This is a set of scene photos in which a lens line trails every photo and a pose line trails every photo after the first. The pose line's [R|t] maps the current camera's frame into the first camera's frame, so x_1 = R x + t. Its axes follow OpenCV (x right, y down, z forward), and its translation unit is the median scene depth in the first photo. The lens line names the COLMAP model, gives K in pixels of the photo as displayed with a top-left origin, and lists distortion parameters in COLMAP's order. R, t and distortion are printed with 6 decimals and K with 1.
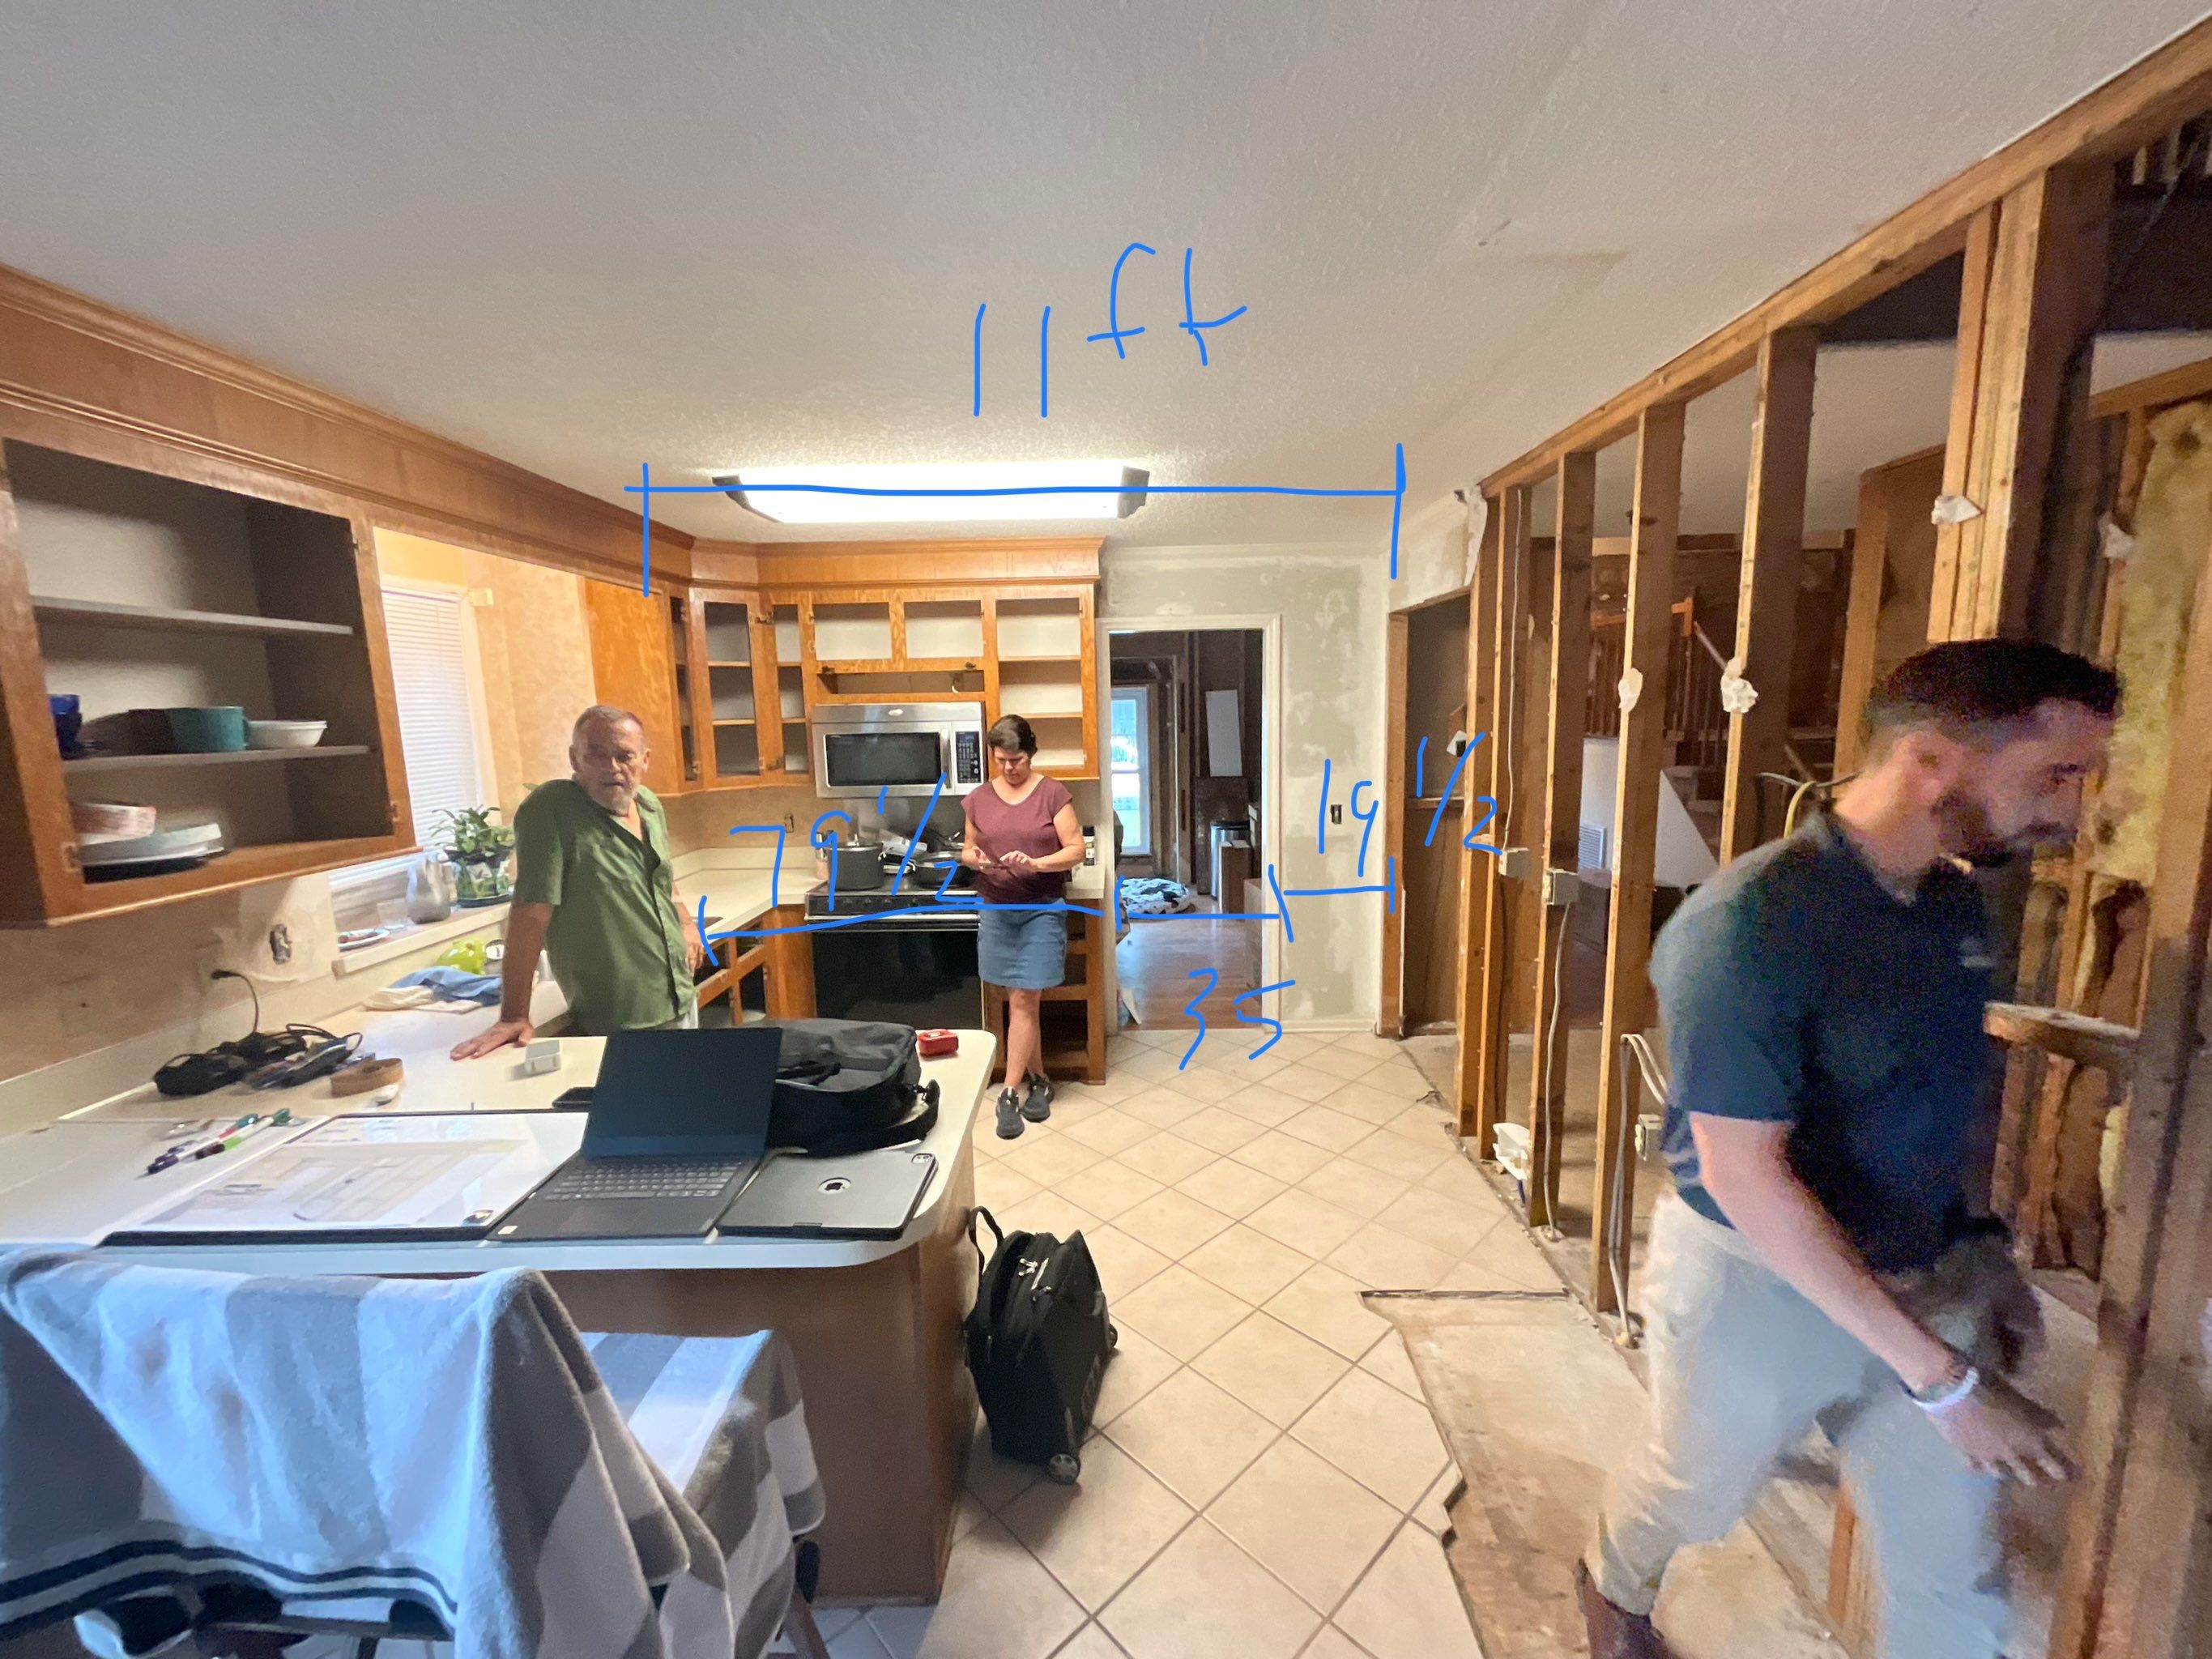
lens RADIAL K [[896.3, 0, 1110.5], [0, 896.3, 834.4], [0, 0, 1]] dist [0.001316, 0.000298]
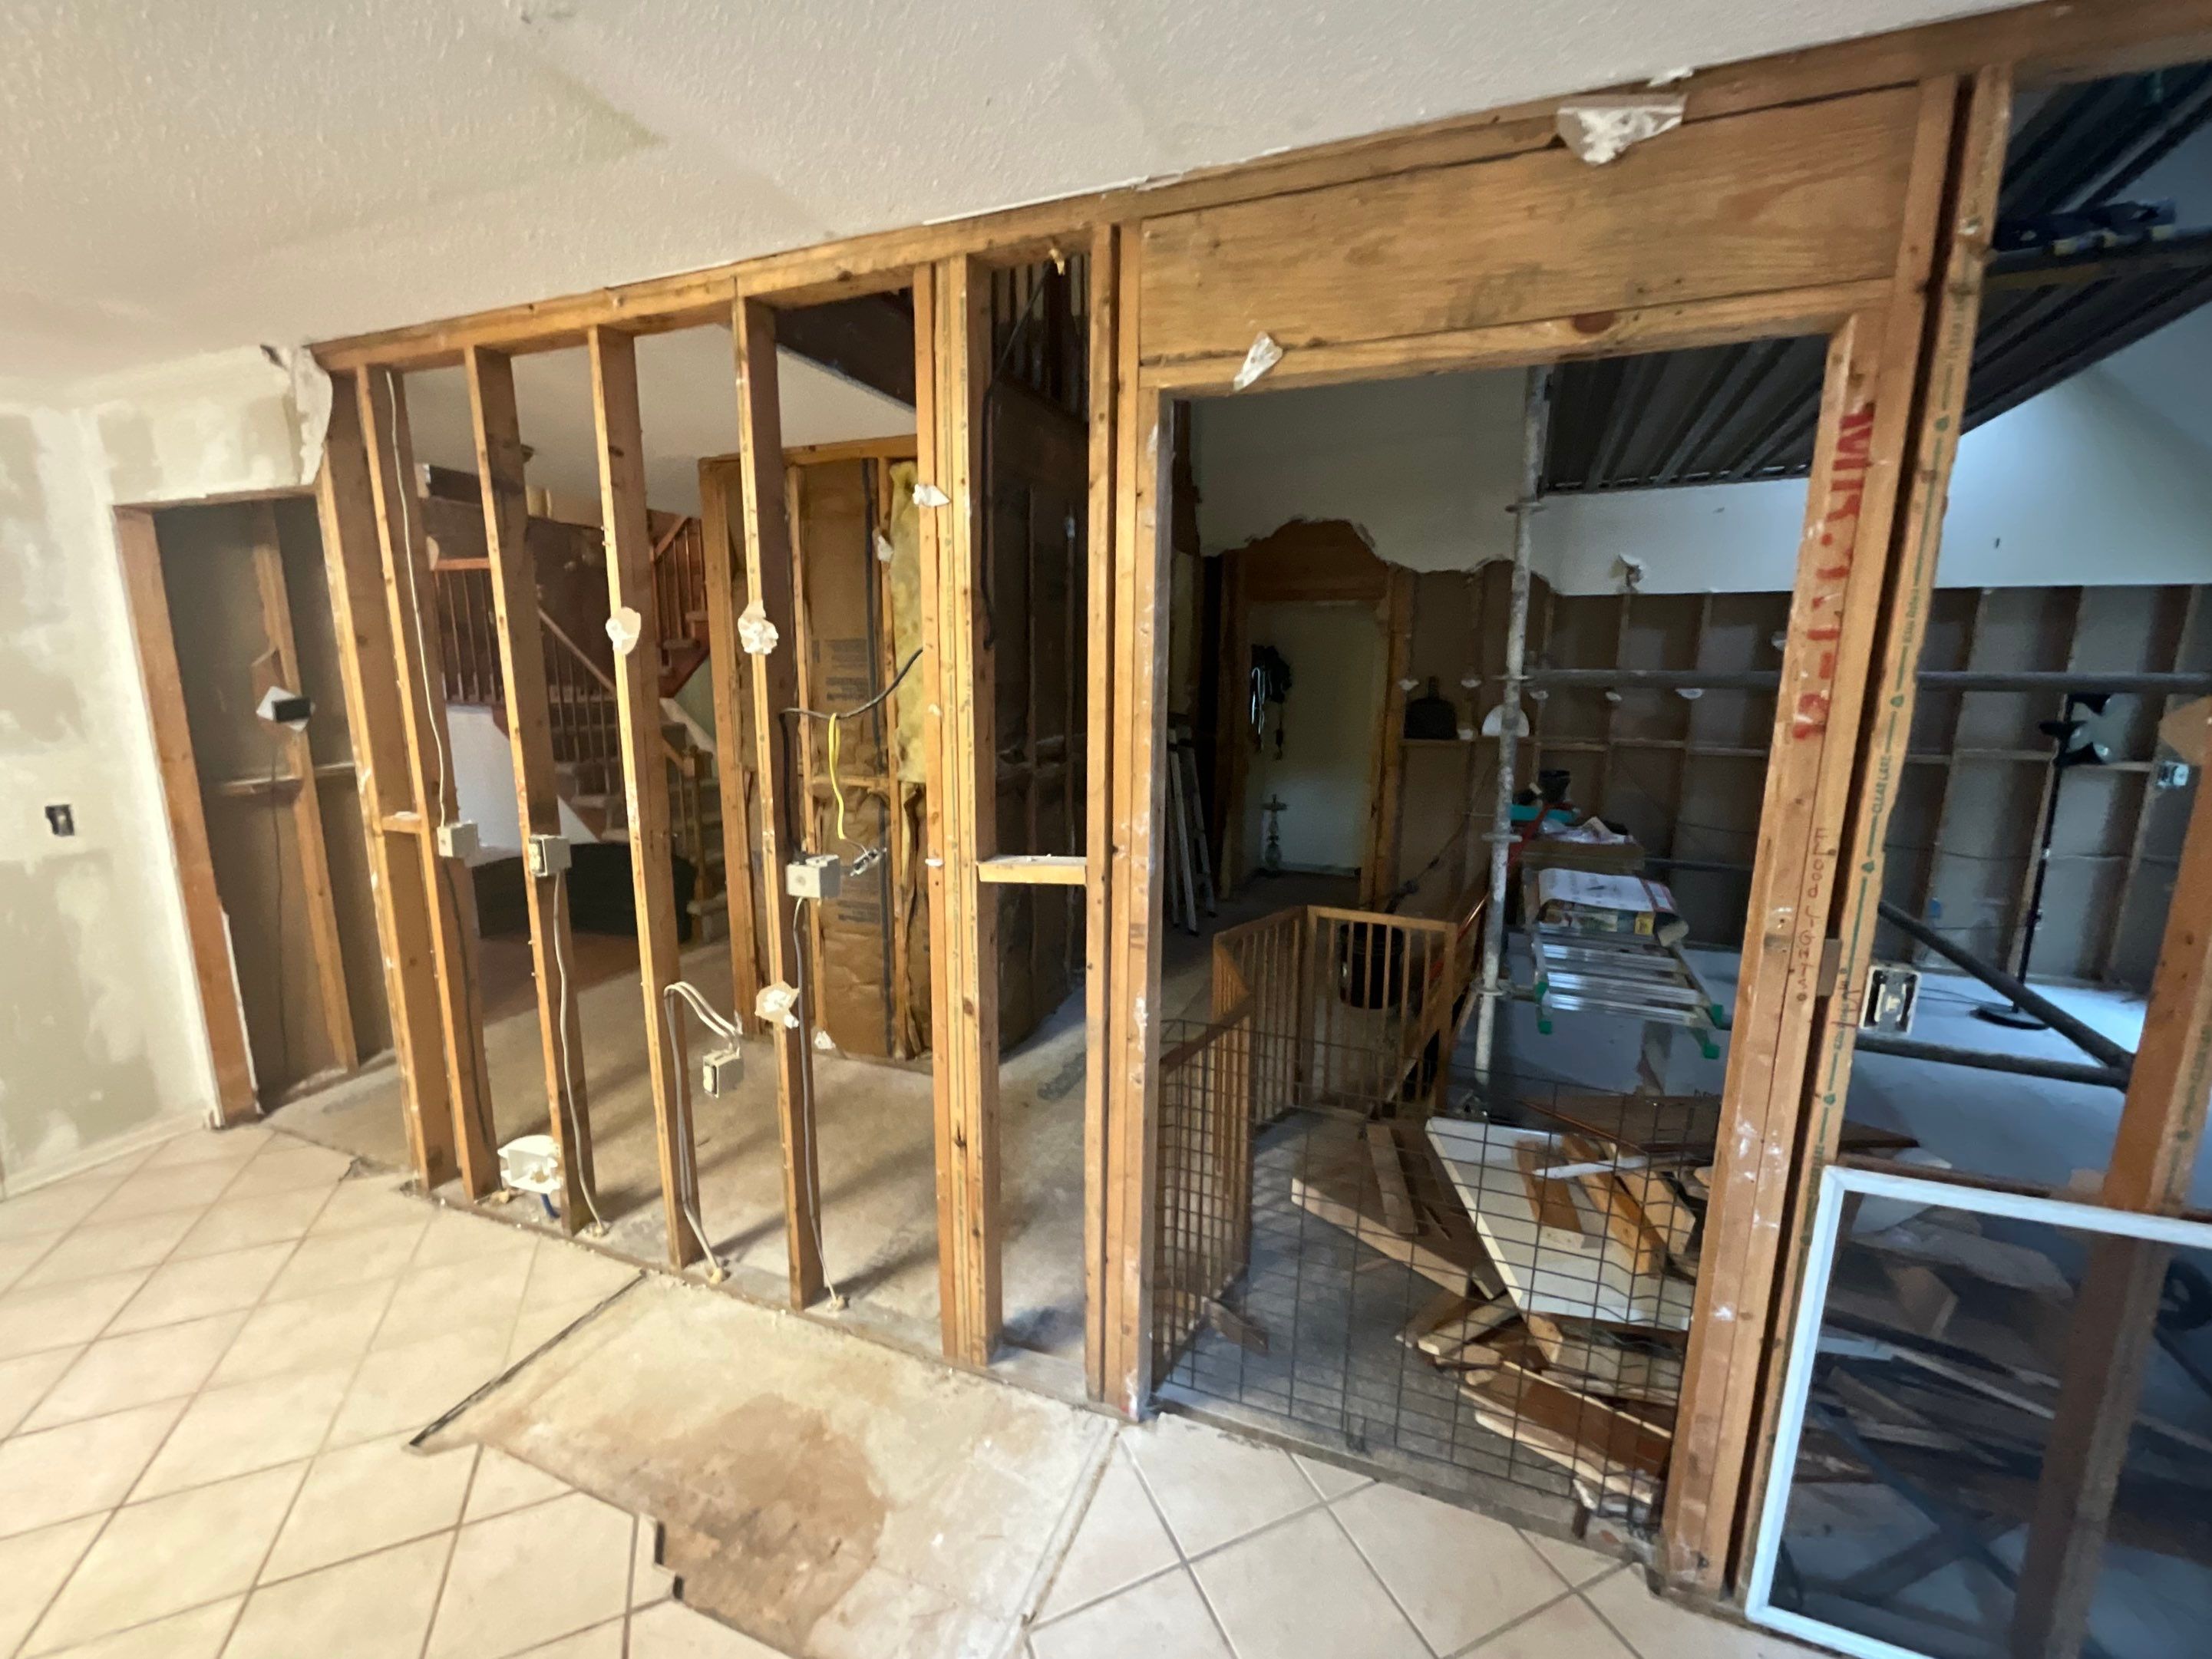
lens RADIAL K [[896.1, 0, 1104.8], [0, 896.1, 830.7], [0, 0, 1]] dist [0.001316, 0.000298]
pose [[0.344600, -0.141494, 0.928025, -0.137460], [0.117382, 0.987311, 0.106947, 0.005709], [-0.931382, 0.072079, 0.356837, 0.177245]]
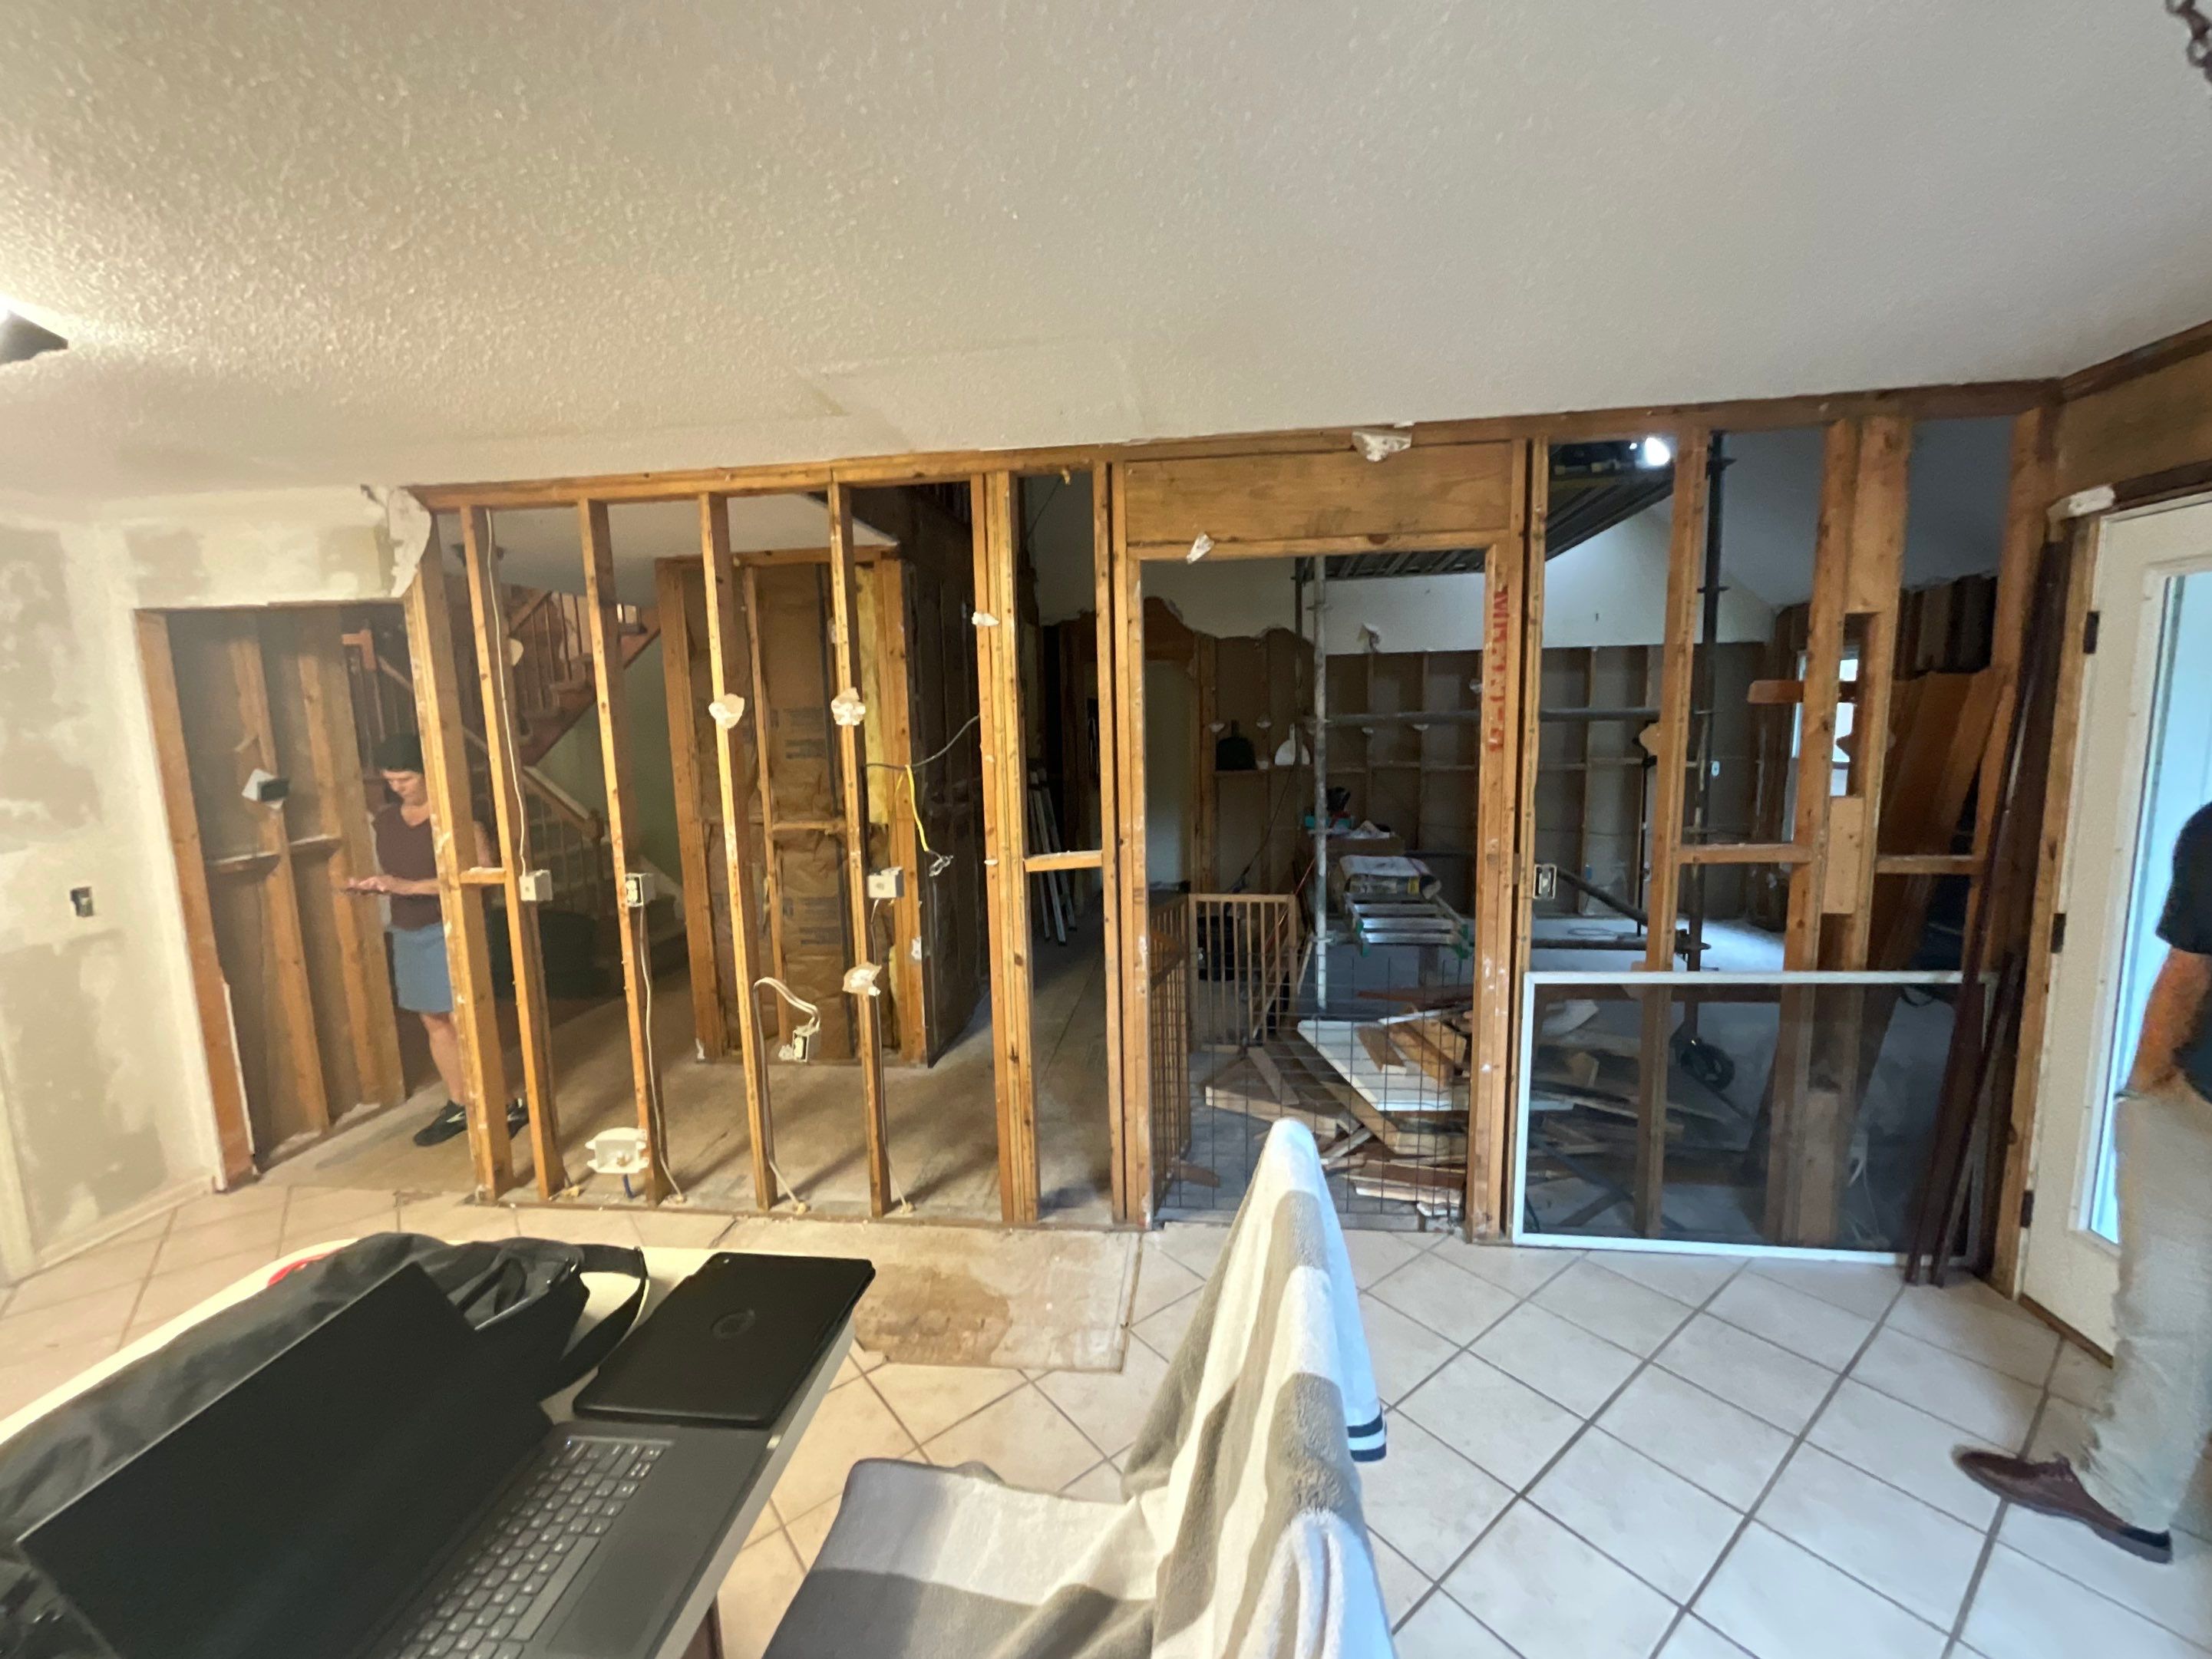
lens RADIAL K [[896.1, 0, 1109.1], [0, 896.1, 830.4], [0, 0, 1]] dist [0.001316, 0.000298]
pose [[0.098552, -0.107293, 0.989331, -0.563690], [0.163739, 0.982369, 0.090227, -0.018045], [-0.981569, 0.153100, 0.114383, 0.306647]]
